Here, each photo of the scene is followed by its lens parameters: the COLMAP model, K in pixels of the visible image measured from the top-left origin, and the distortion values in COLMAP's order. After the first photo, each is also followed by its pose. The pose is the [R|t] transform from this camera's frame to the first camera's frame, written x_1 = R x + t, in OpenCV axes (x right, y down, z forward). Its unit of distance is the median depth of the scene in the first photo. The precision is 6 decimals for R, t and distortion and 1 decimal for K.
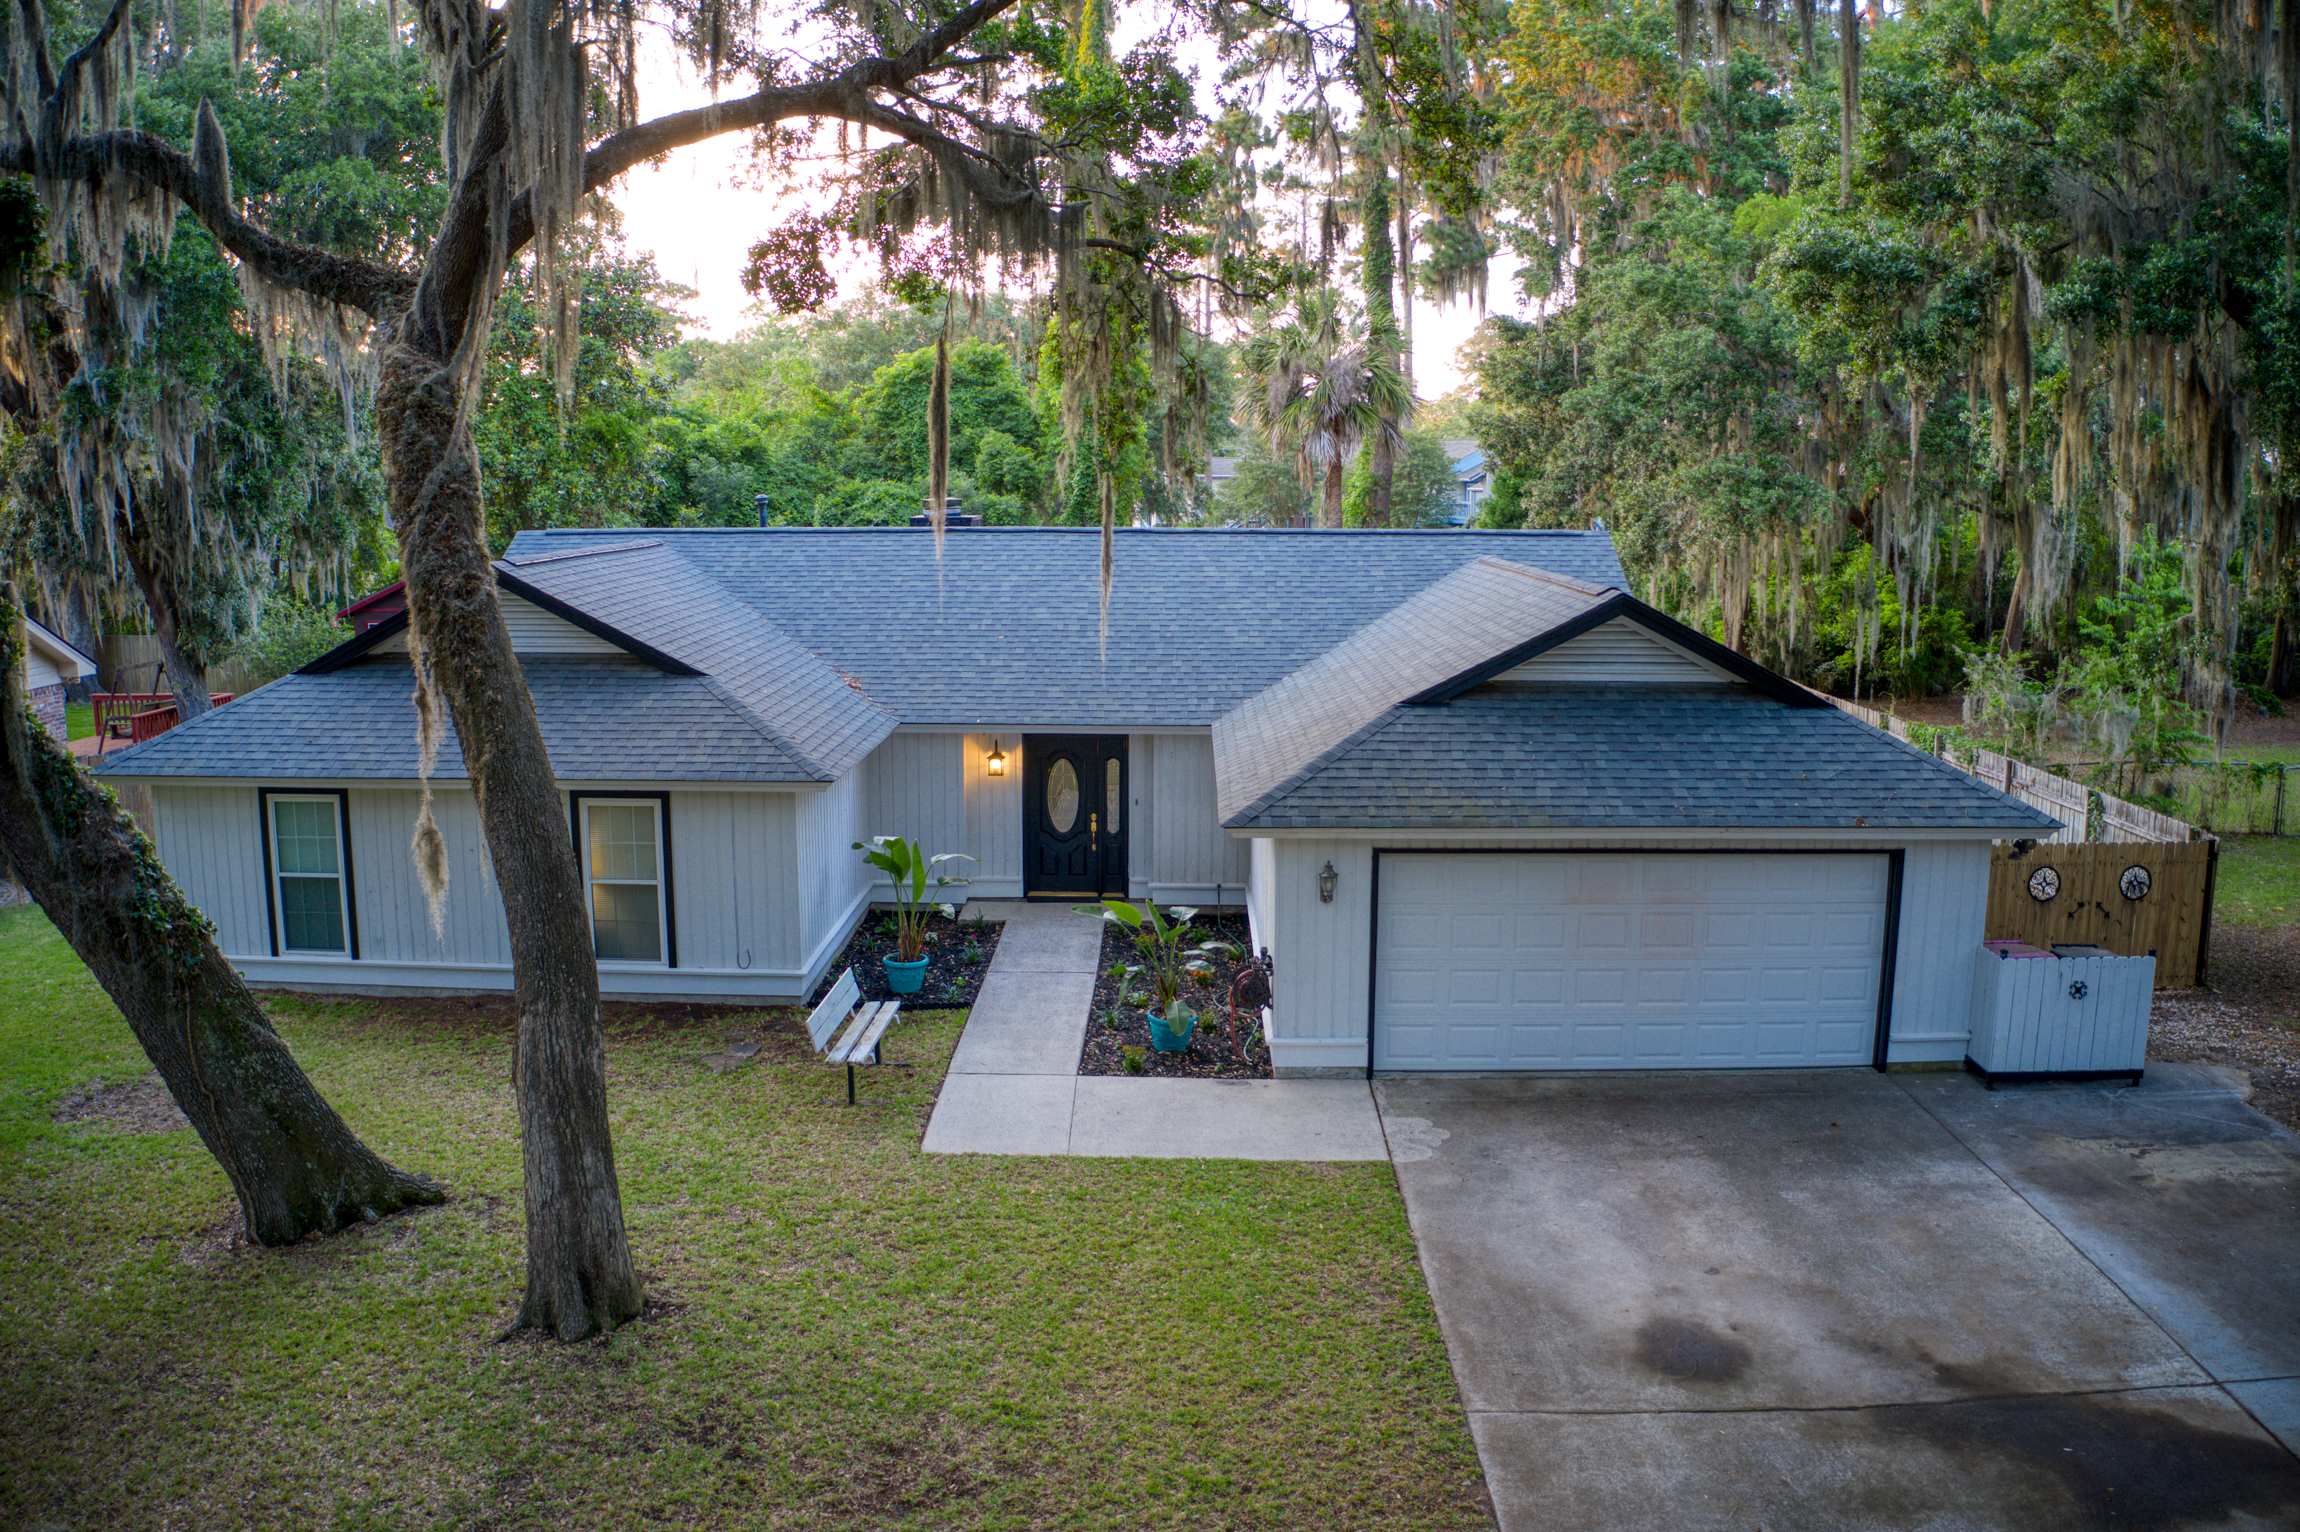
lens RADIAL K [[1820.8, 0, 1150.0], [0, 1820.8, 766.0], [0, 0, 1]] dist [-0.190597, 0.013509]
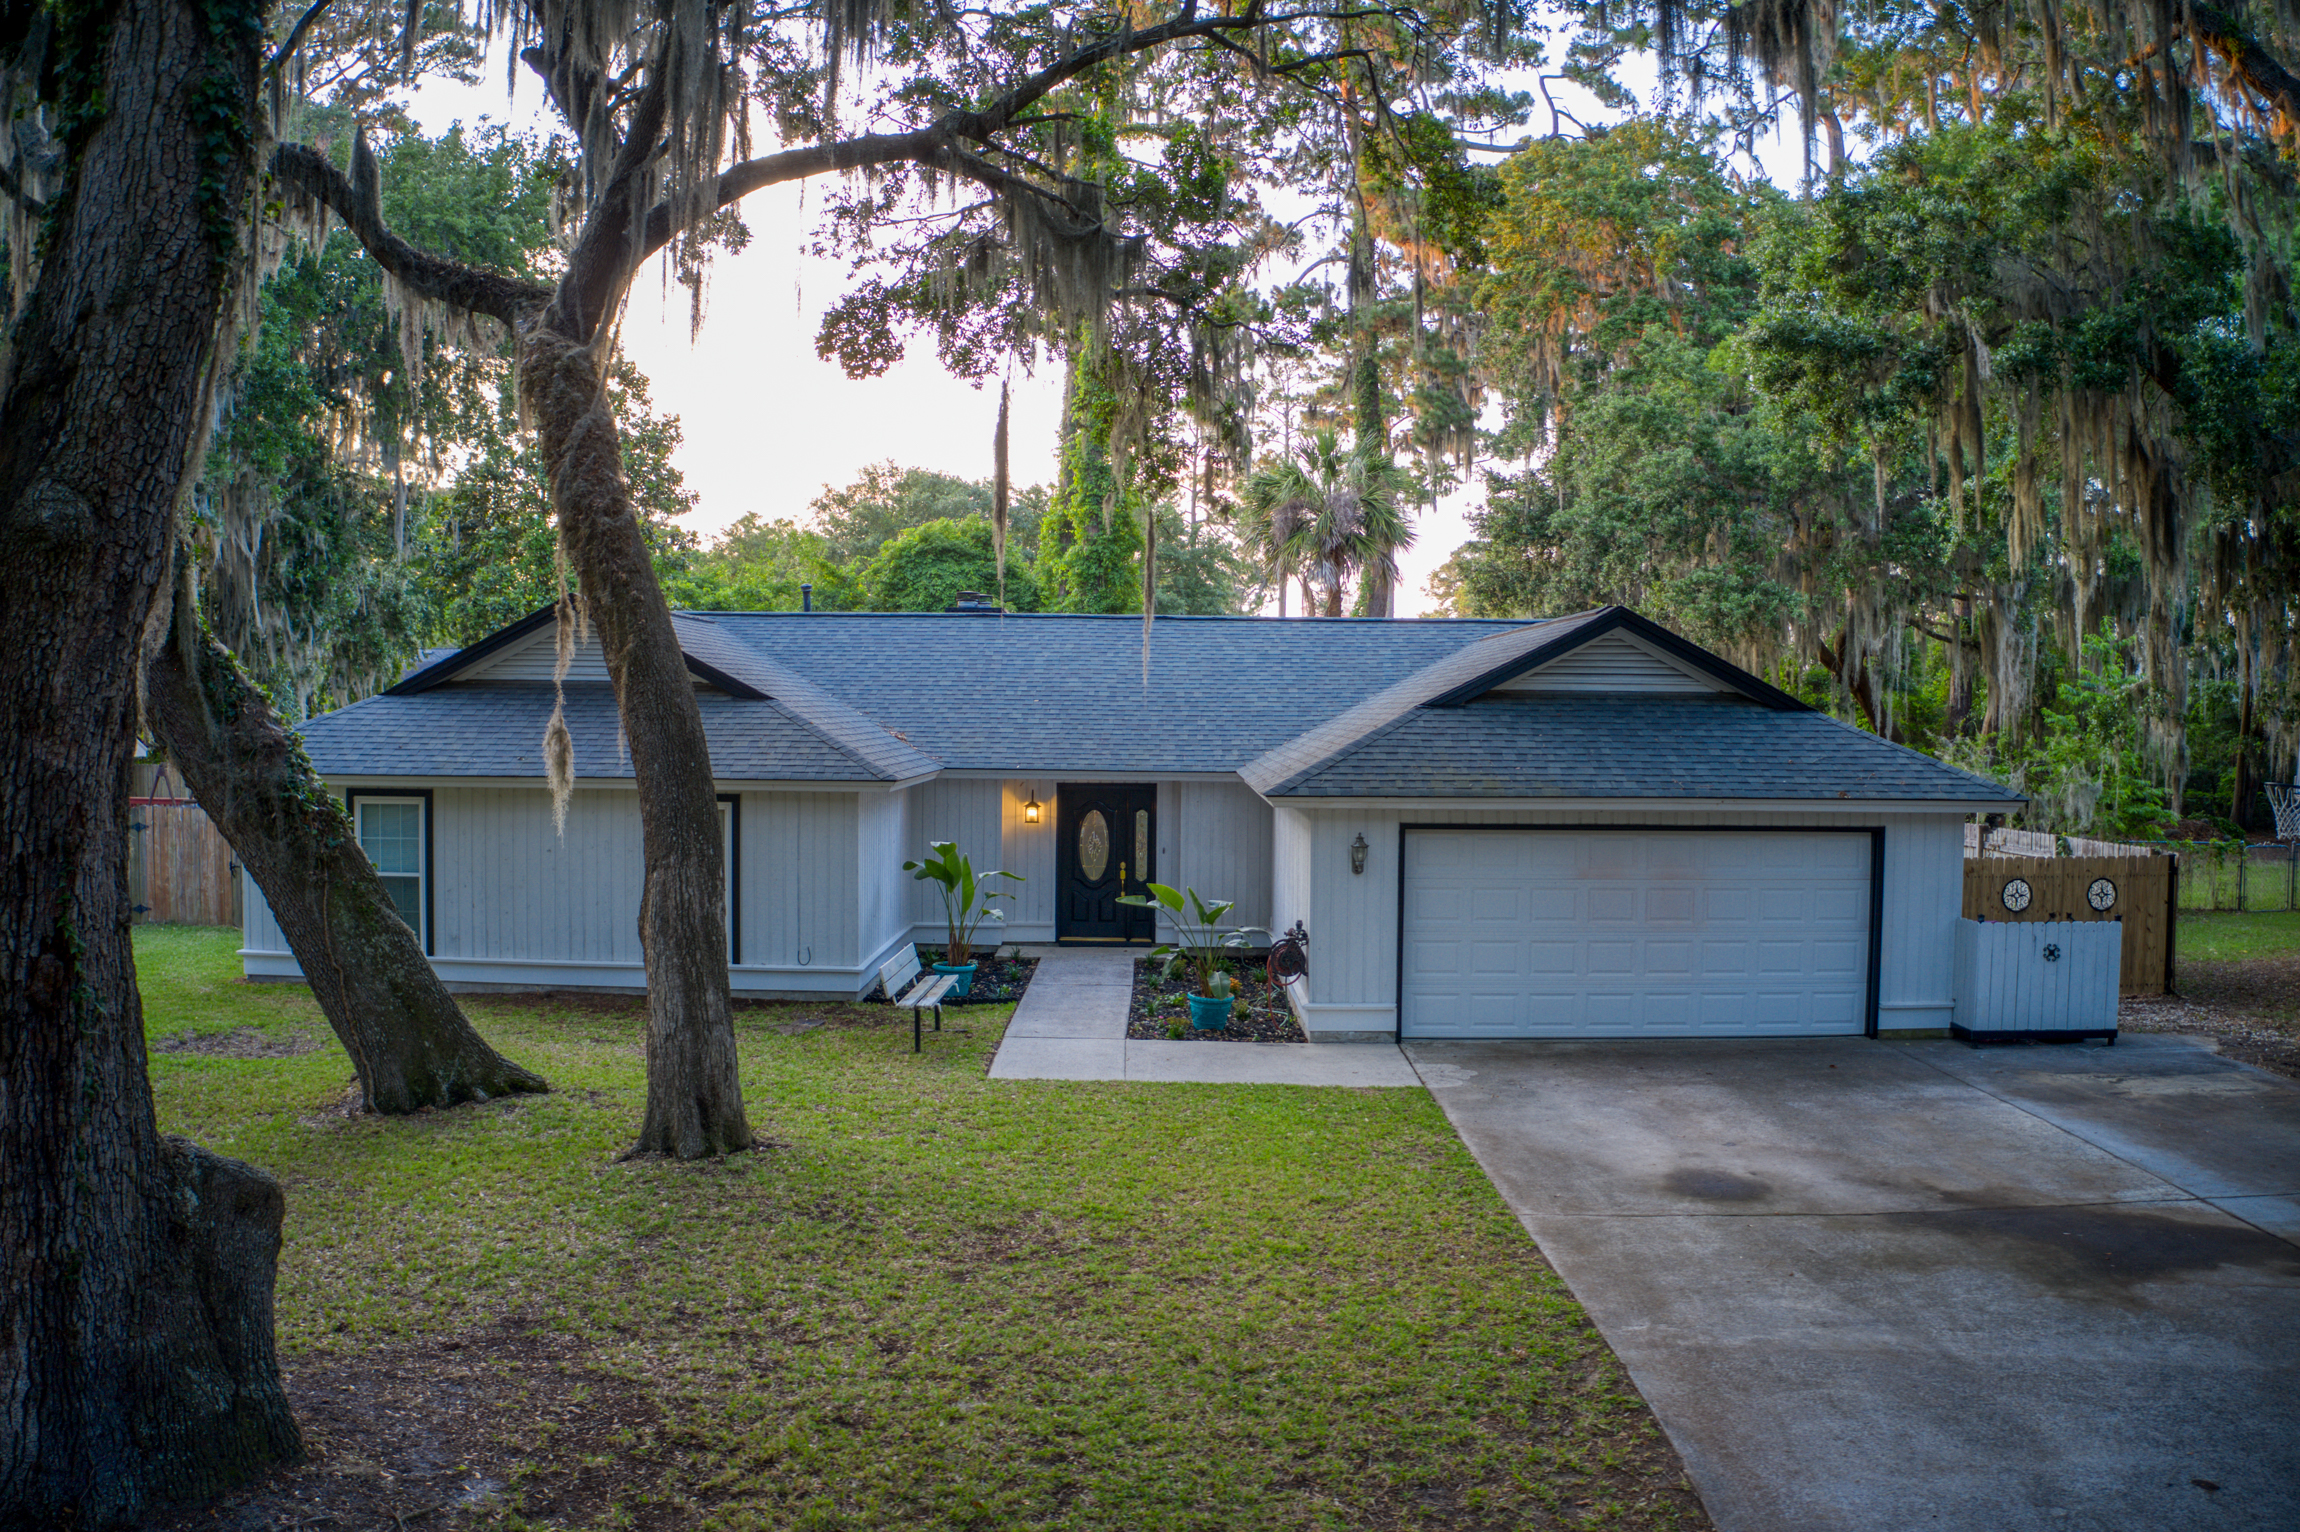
lens RADIAL K [[1827.2, 0, 1150.0], [0, 1827.2, 766.0], [0, 0, 1]] dist [-0.184962, 0.000996]
pose [[0.999885, 0.007161, 0.013391, -0.036225], [-0.005365, 0.991551, -0.129608, 0.132100], [-0.014206, 0.129521, 0.991475, -0.075617]]
